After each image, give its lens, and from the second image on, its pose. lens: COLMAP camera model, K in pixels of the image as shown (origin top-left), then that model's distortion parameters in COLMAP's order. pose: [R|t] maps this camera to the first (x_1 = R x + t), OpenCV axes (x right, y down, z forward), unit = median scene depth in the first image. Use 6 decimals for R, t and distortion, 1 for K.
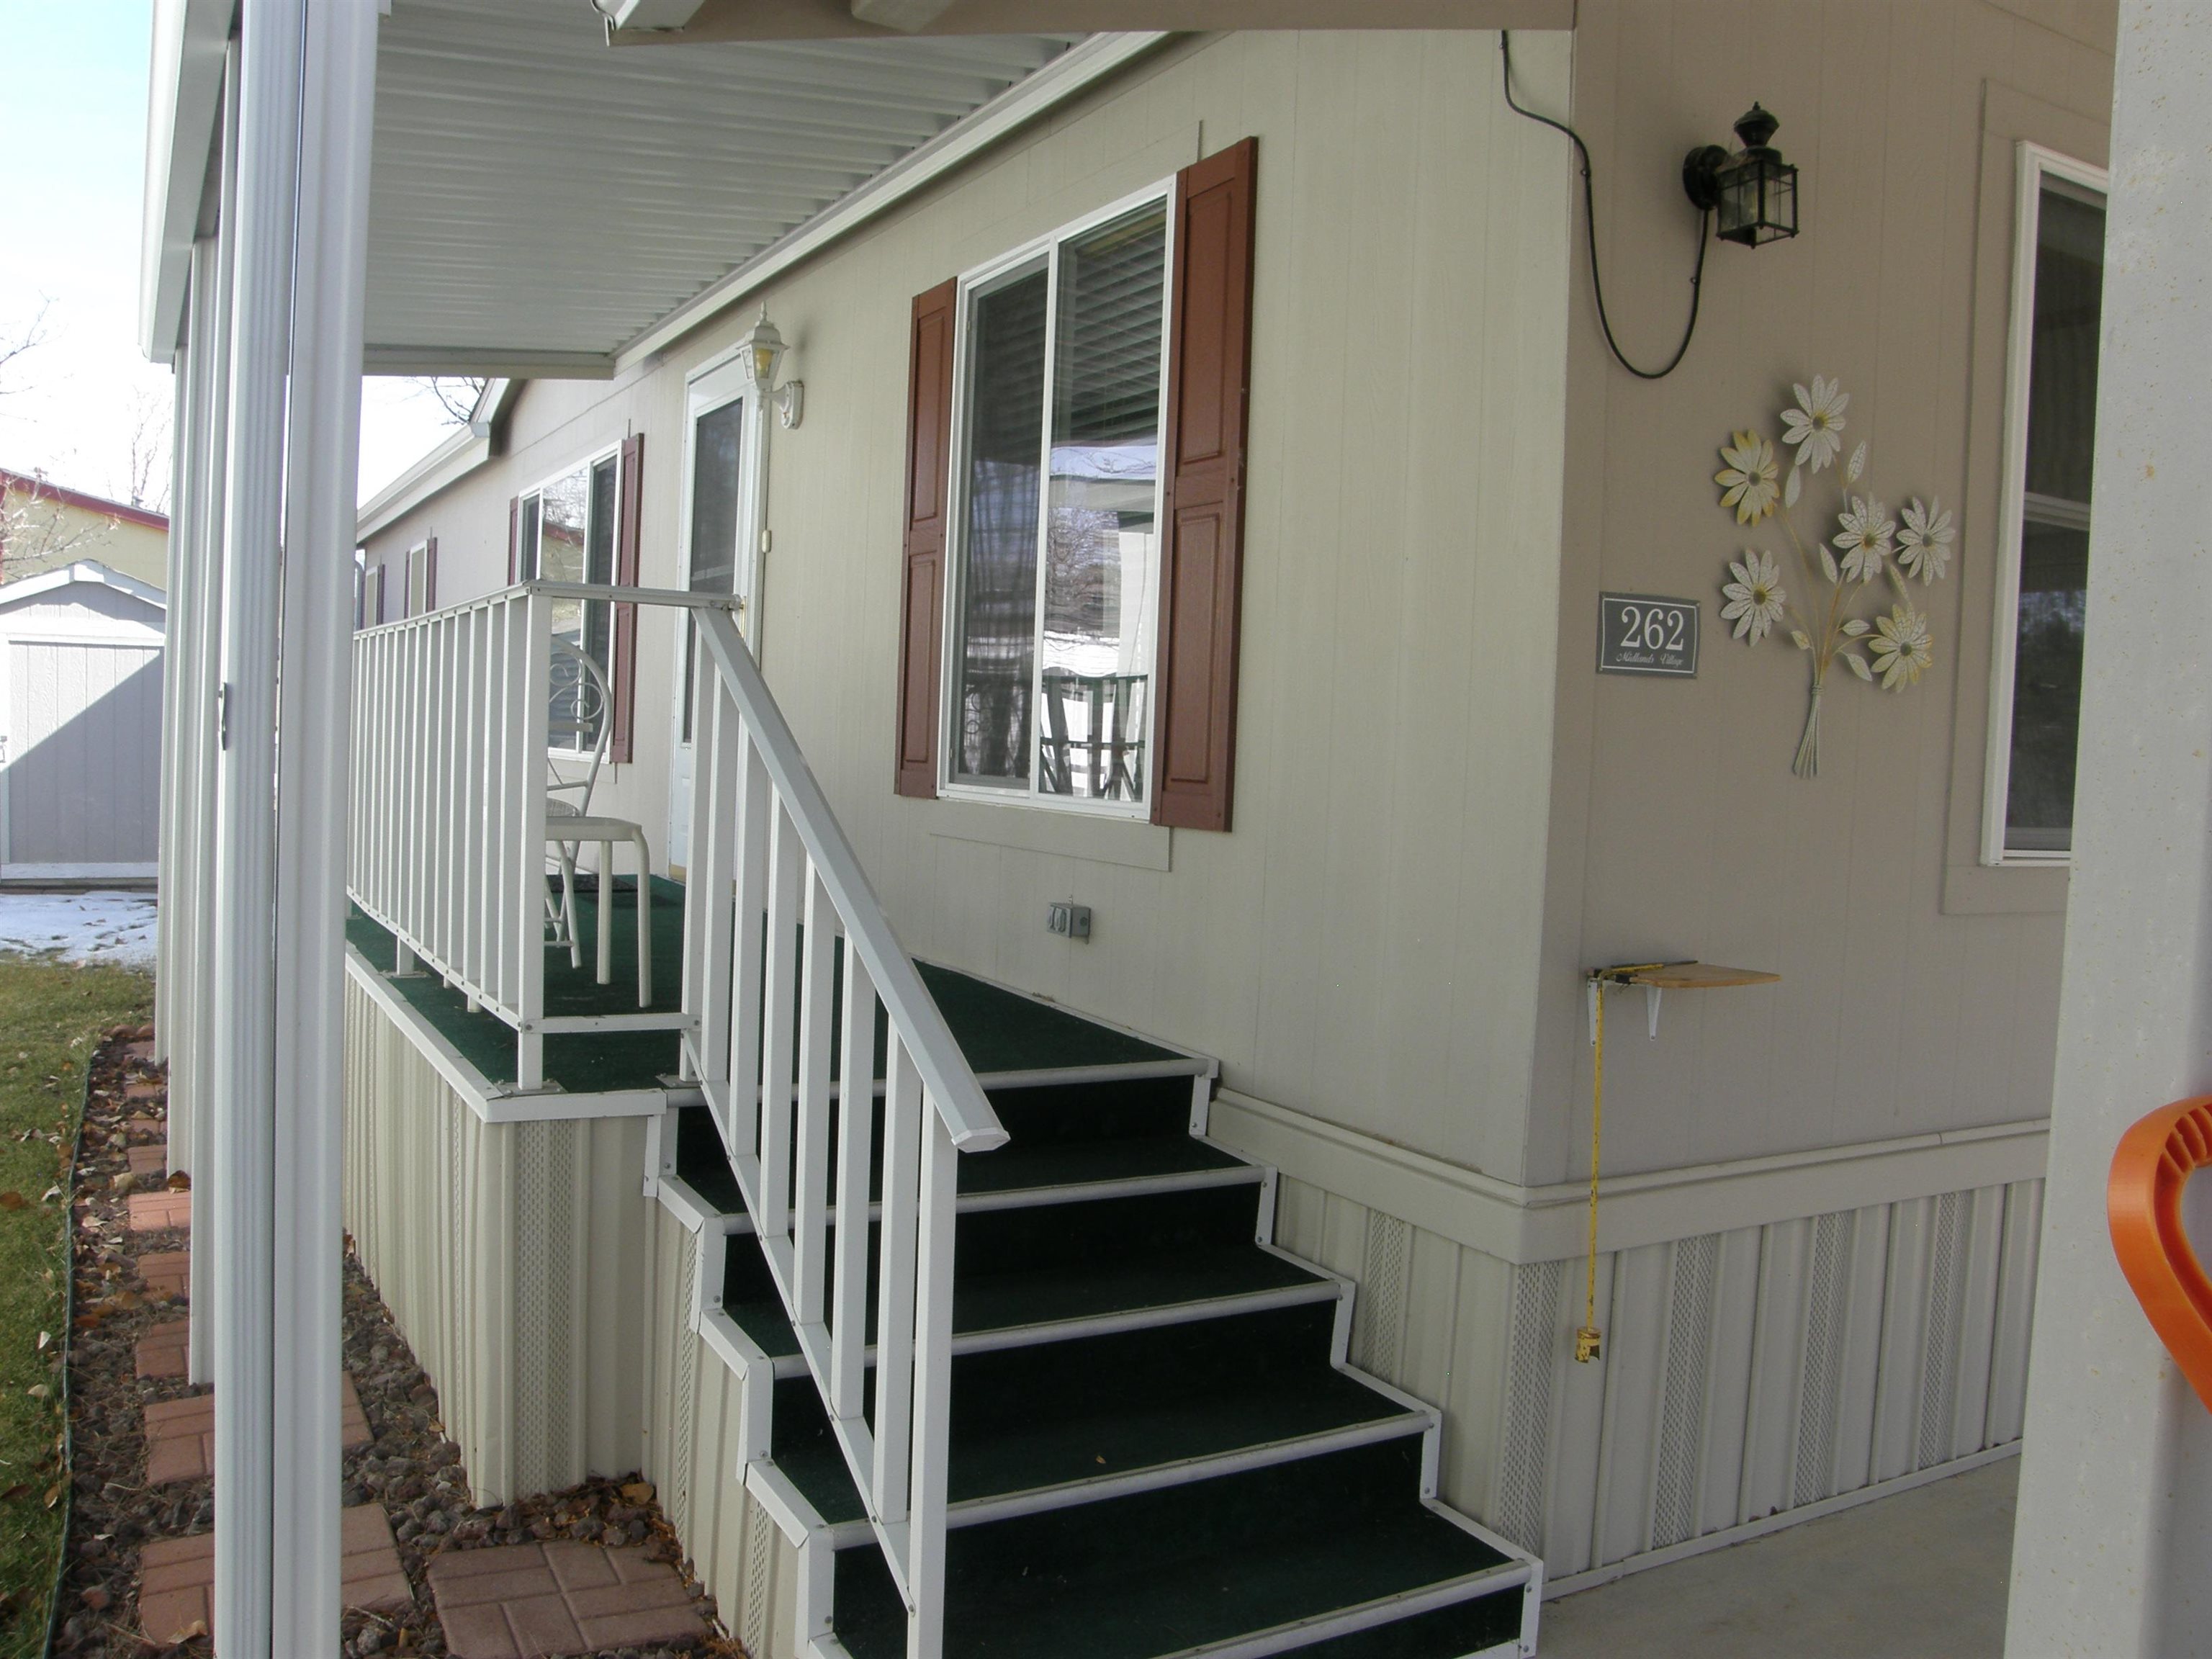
lens RADIAL K [[1756.8, 0, 1080.7], [0, 1756.8, 817.8], [0, 0, 1]] dist [-0.166346, 0.153451]
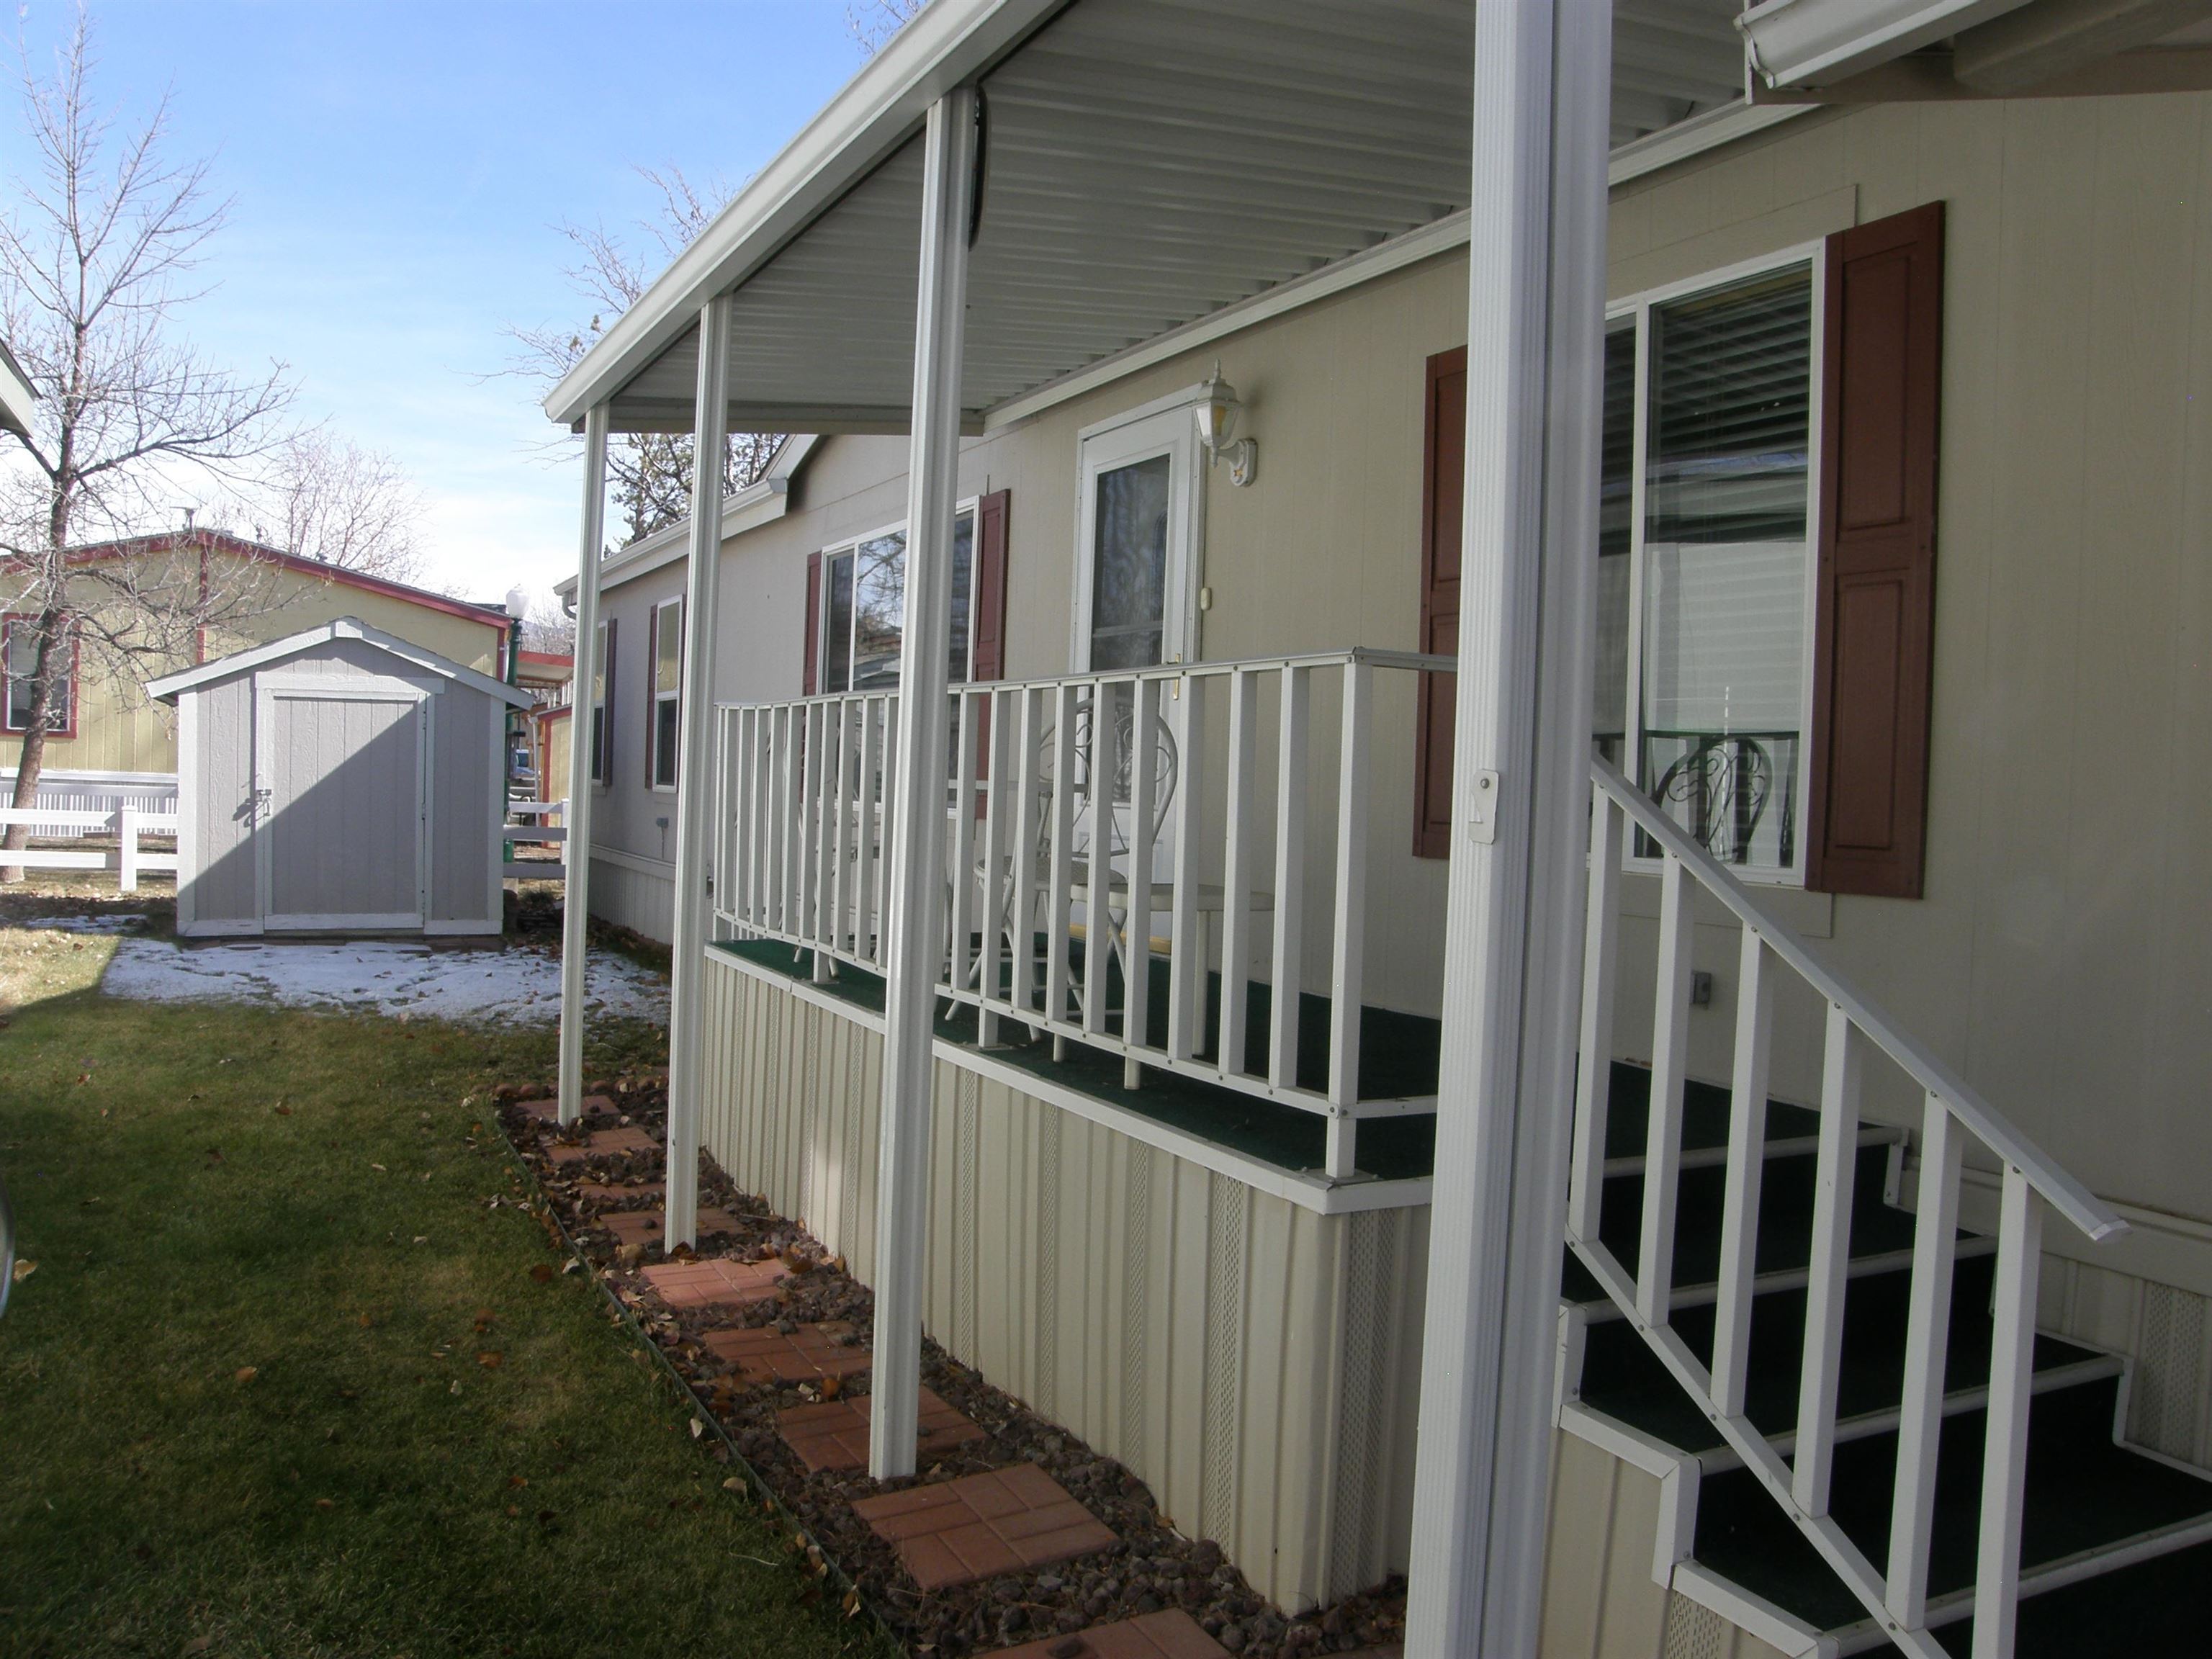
lens RADIAL K [[1721.0, 0, 1106.0], [0, 1721.0, 829.5], [0, 0, 1]] dist [-0.161582, 0.124204]
pose [[0.999320, -0.004669, -0.036587, -0.287868], [0.004025, 0.999836, -0.017635, -0.014035], [0.036663, 0.017476, 0.999175, 0.028559]]
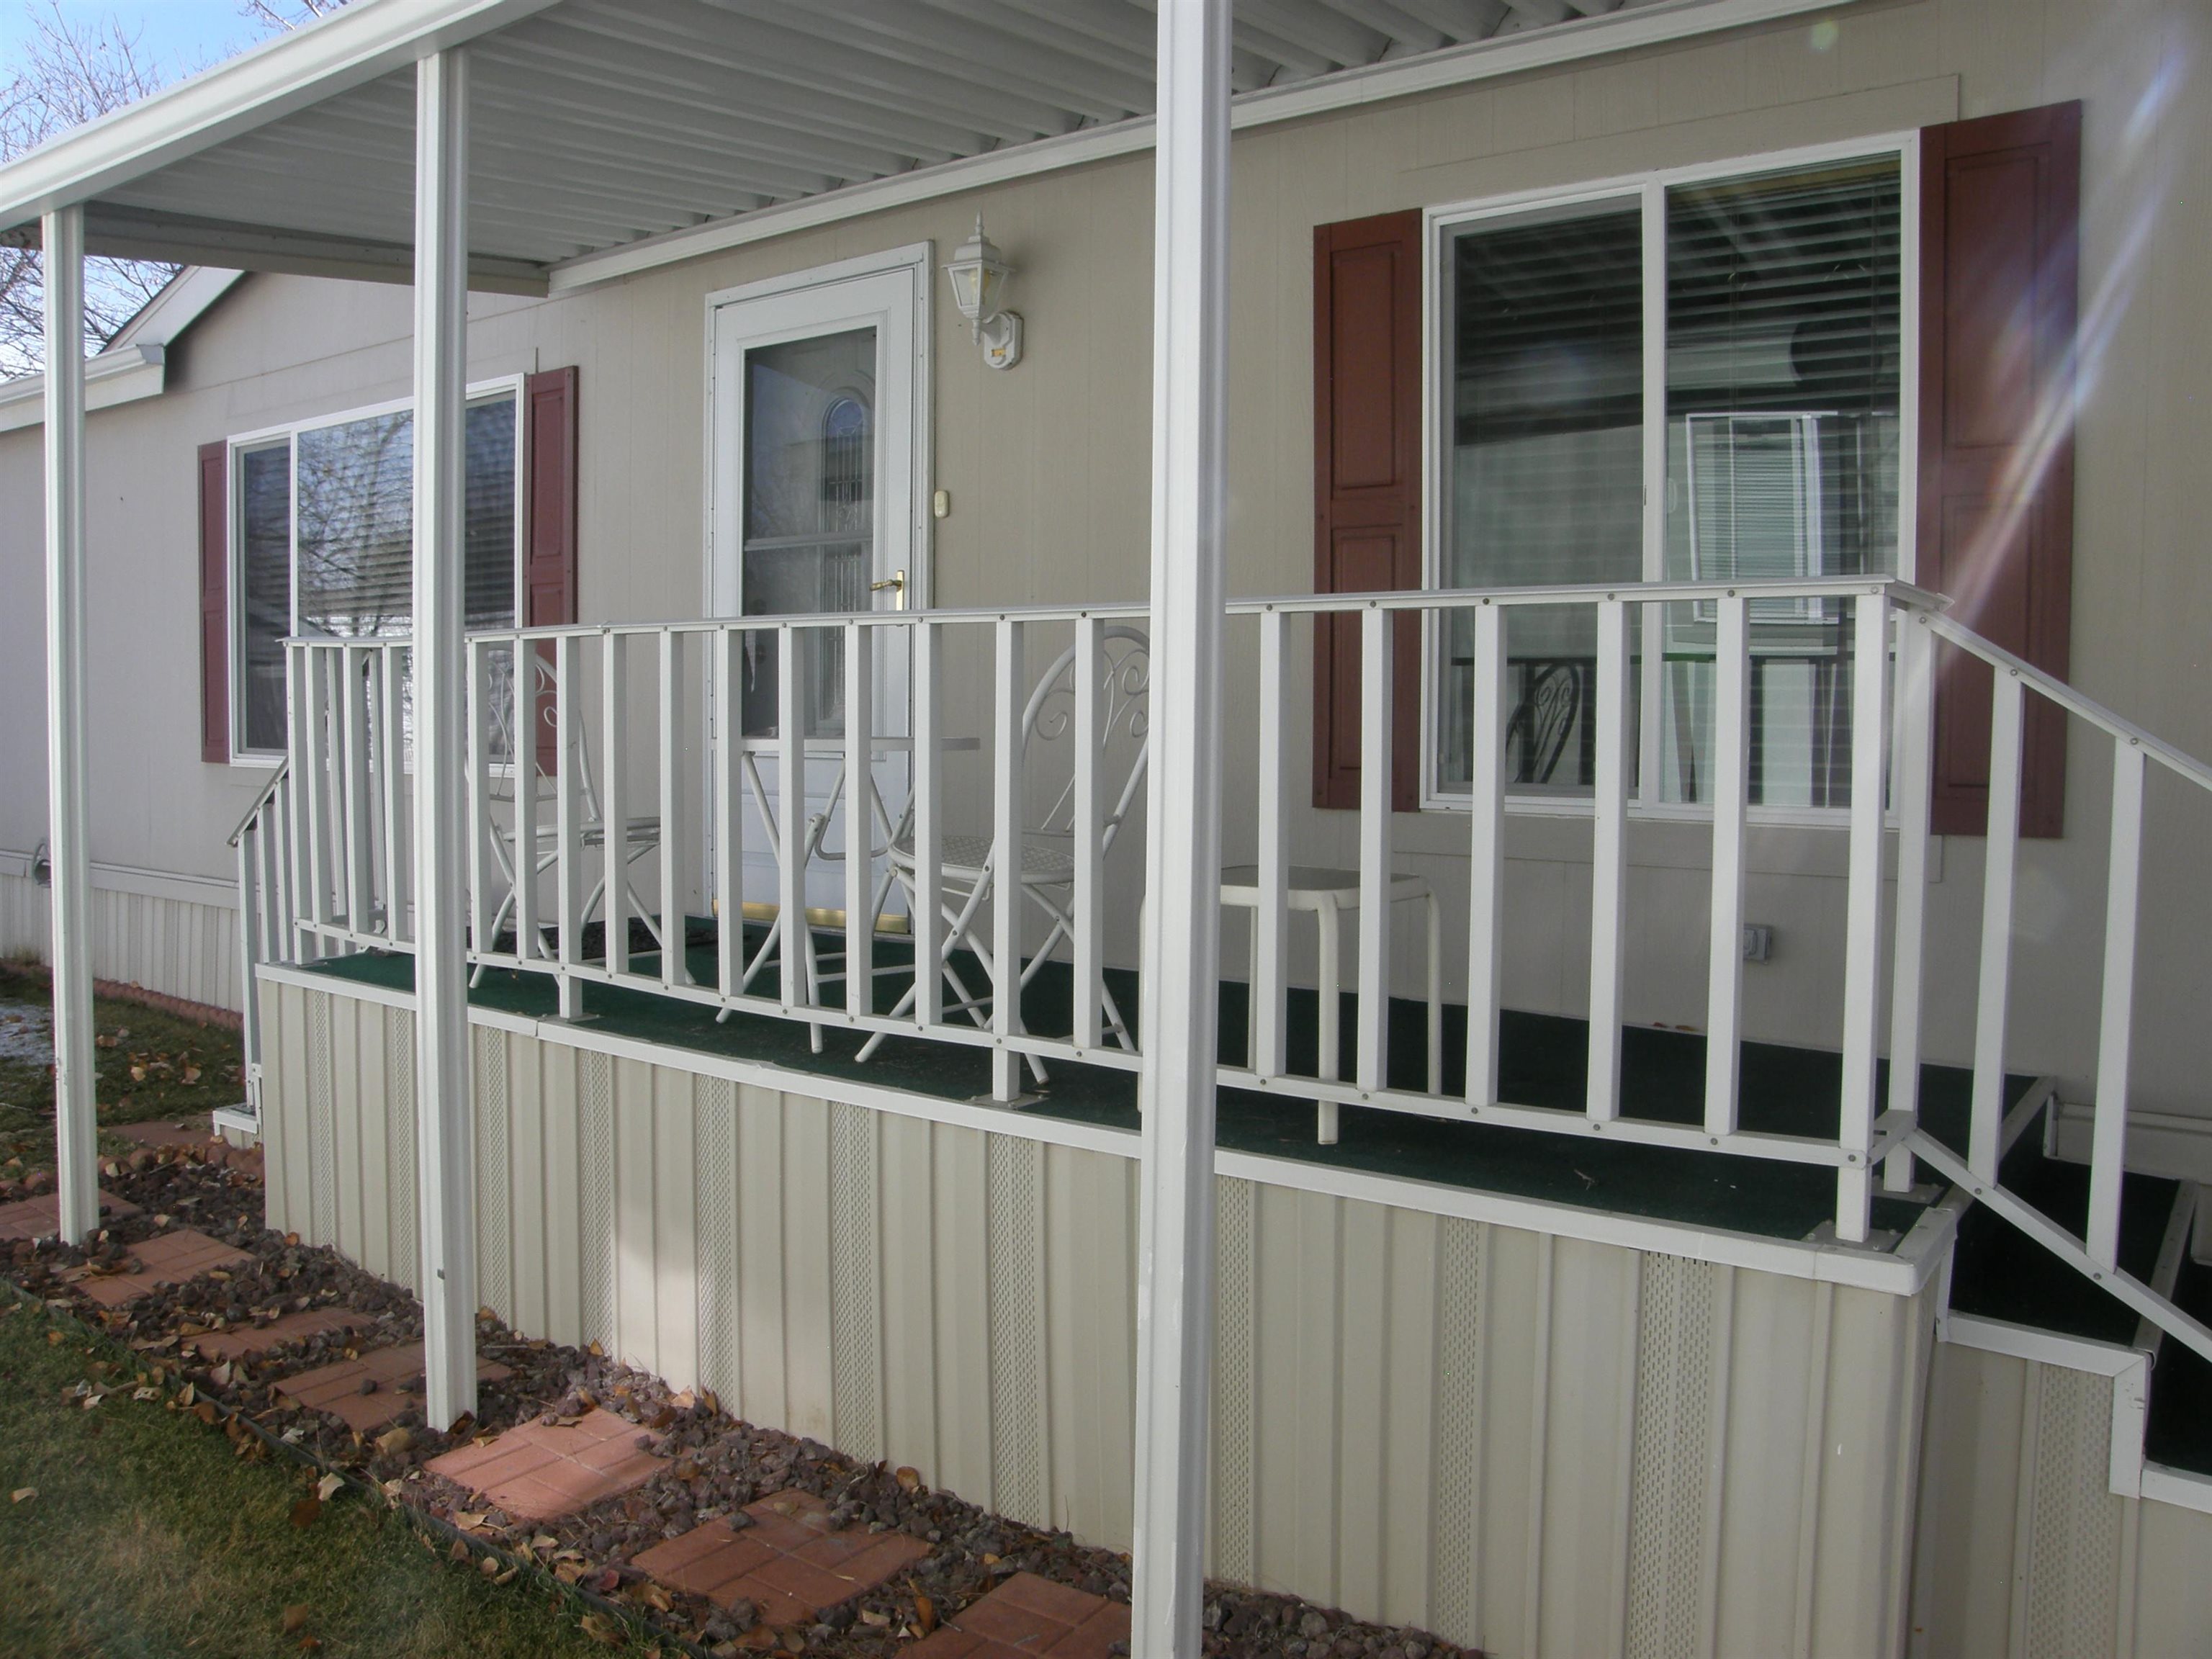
lens RADIAL K [[1721.0, 0, 1106.0], [0, 1721.0, 829.5], [0, 0, 1]] dist [-0.161582, 0.124204]
pose [[0.912775, -0.061070, 0.403871, -0.634641], [0.047968, 0.997945, 0.042490, -0.050592], [-0.405636, -0.019411, 0.913828, 0.320602]]
